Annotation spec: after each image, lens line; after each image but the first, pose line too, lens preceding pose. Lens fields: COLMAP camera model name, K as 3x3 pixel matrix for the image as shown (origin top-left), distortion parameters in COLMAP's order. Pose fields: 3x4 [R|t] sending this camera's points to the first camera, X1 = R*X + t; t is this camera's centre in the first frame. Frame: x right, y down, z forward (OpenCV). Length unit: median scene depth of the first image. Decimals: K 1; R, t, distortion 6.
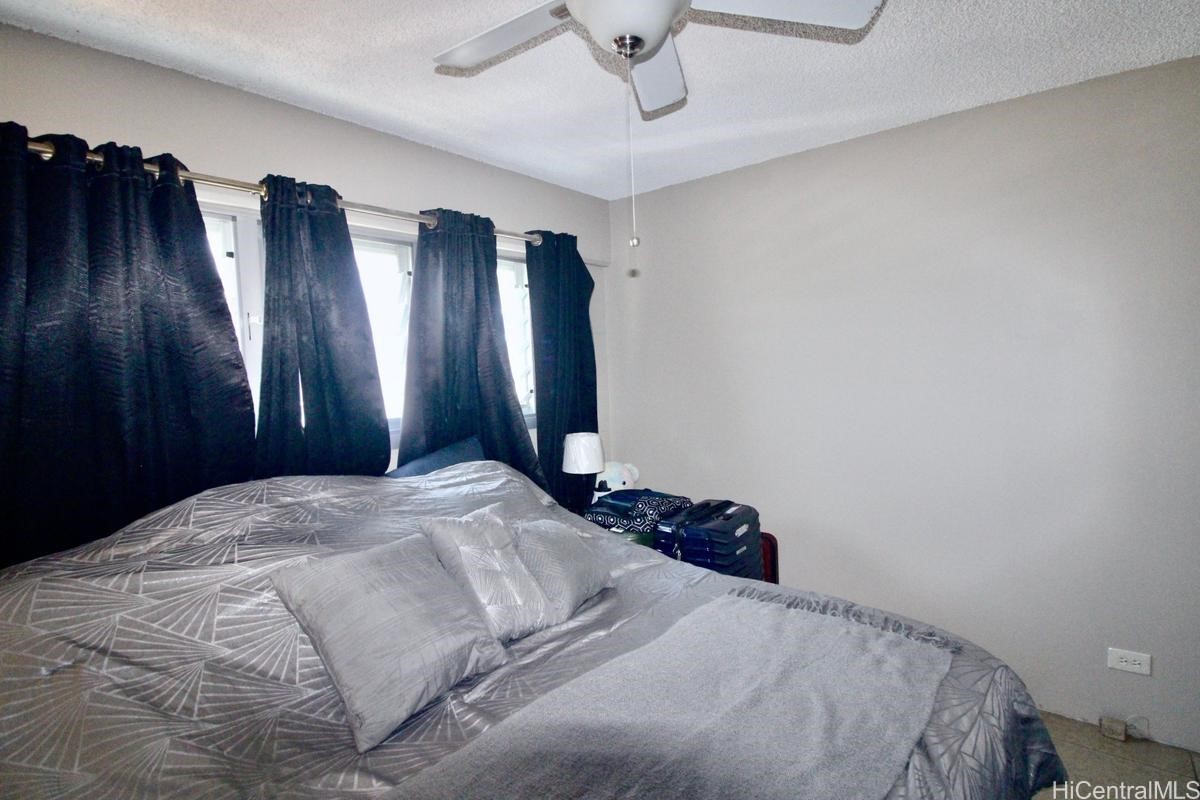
lens RADIAL K [[568.0, 0, 602.9], [0, 568.0, 394.9], [0, 0, 1]] dist [-0.000840, -0.001444]
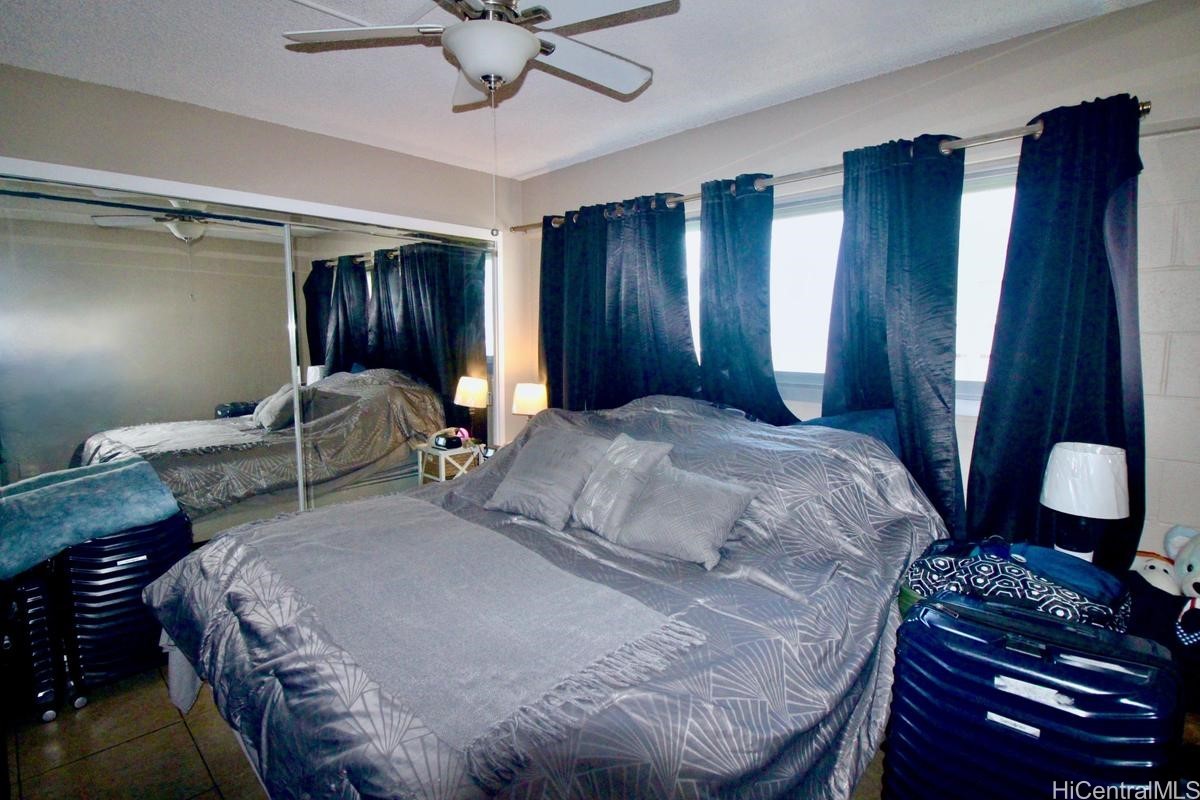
lens RADIAL K [[568.0, 0, 602.9], [0, 568.0, 394.9], [0, 0, 1]] dist [-0.000840, -0.001444]
pose [[-0.049815, 0.134544, -0.989655, 0.668816], [-0.064458, 0.988386, 0.137616, -0.037261], [0.996676, 0.070647, -0.040564, 0.643097]]
